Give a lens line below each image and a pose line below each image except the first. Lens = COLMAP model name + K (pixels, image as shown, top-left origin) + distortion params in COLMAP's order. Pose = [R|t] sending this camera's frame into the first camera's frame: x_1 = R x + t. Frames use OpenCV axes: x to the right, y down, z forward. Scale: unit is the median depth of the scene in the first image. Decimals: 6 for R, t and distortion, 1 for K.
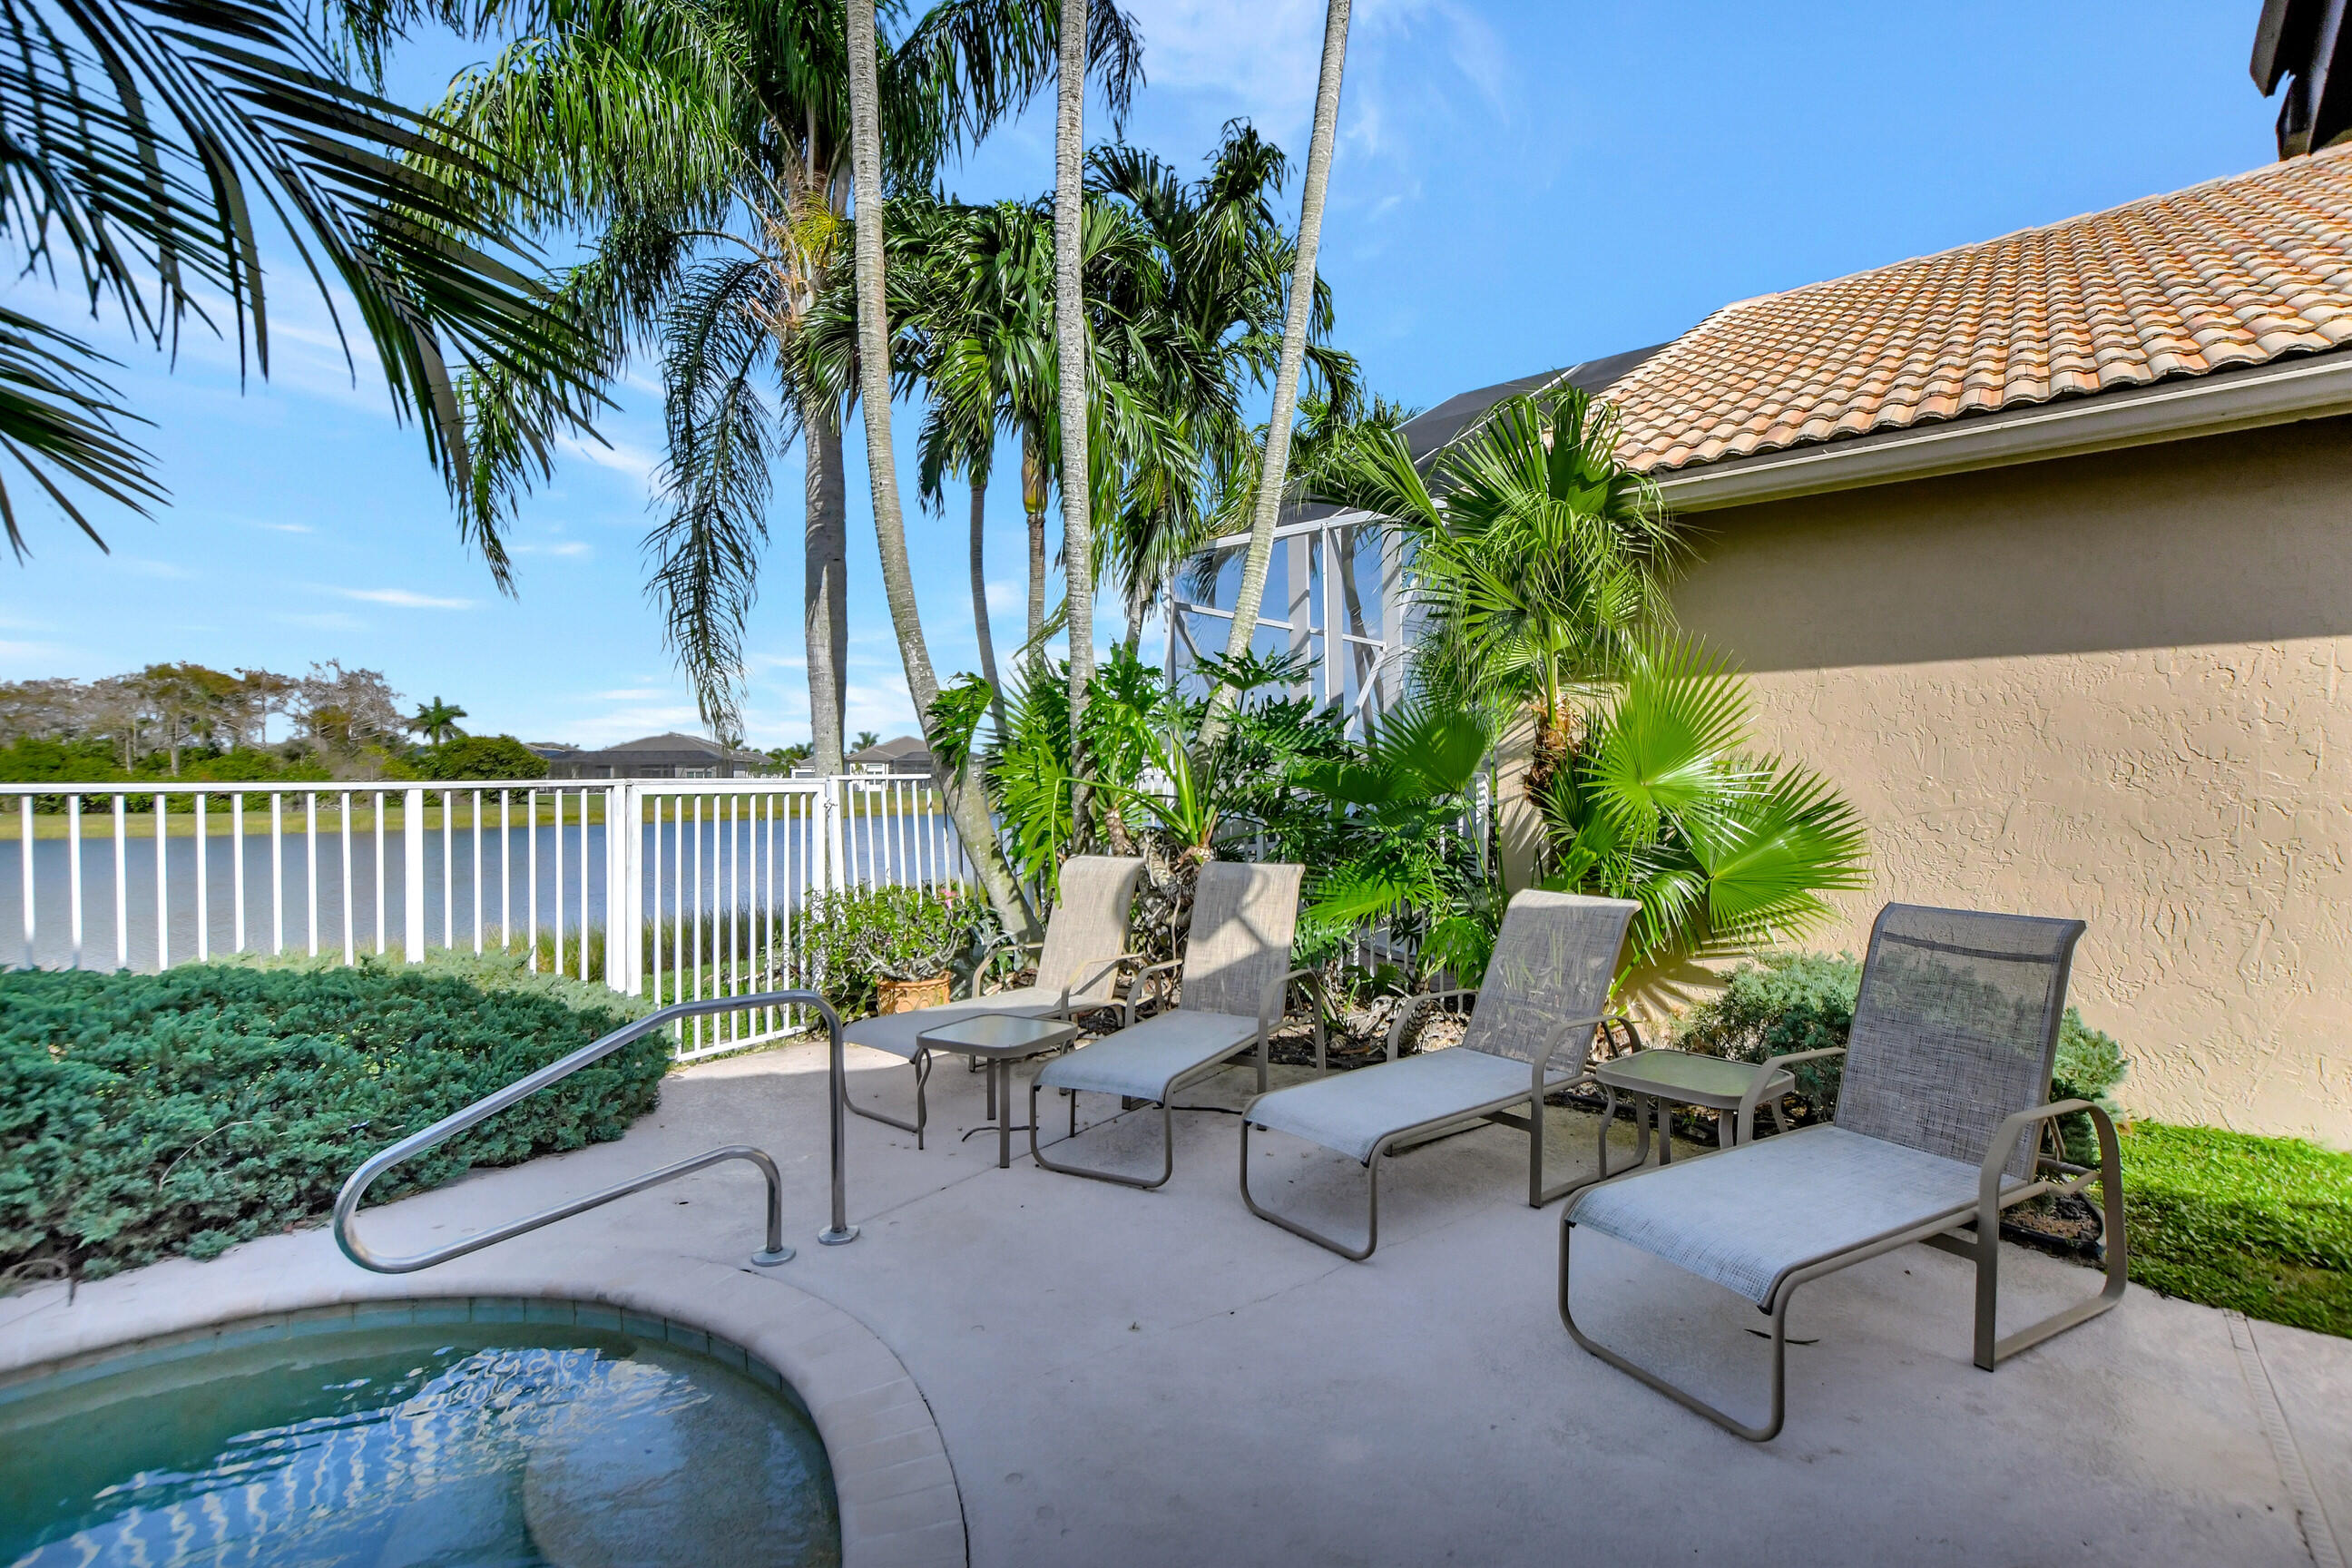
lens RADIAL K [[1007.0, 0, 1119.3], [0, 1007.0, 759.7], [0, 0, 1]] dist [-0.027376, 0.003495]
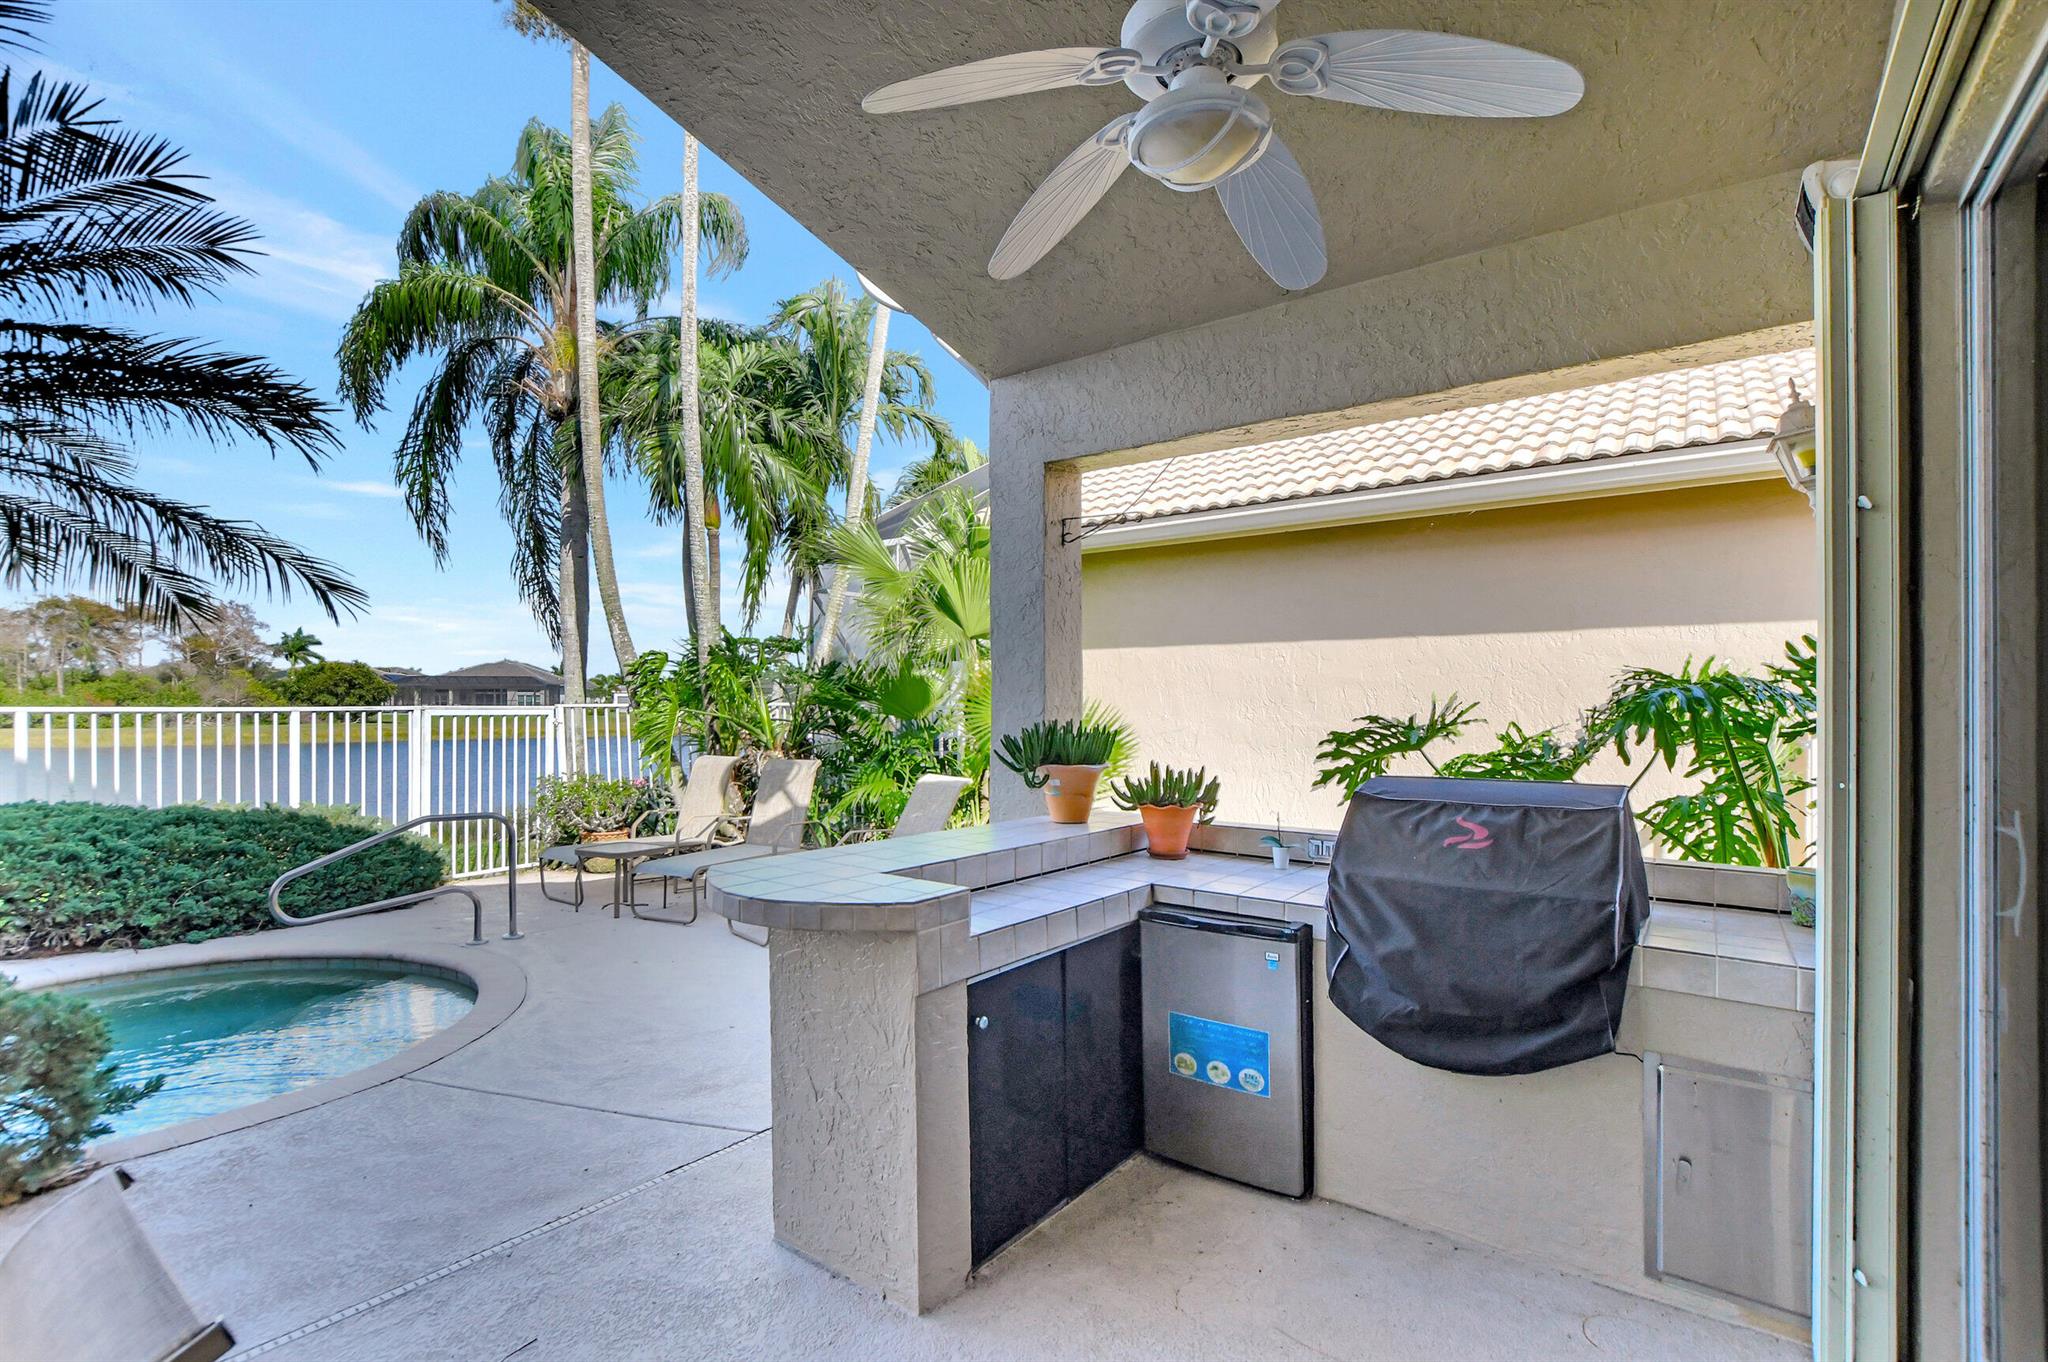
lens RADIAL K [[931.8, 0, 994.3], [0, 931.8, 697.0], [0, 0, 1]] dist [-0.050457, 0.000483]
pose [[0.998293, 0.008623, 0.057758, 0.490444], [-0.009216, 0.999907, 0.010004, -0.026043], [-0.057666, -0.010519, 0.998280, -0.752859]]
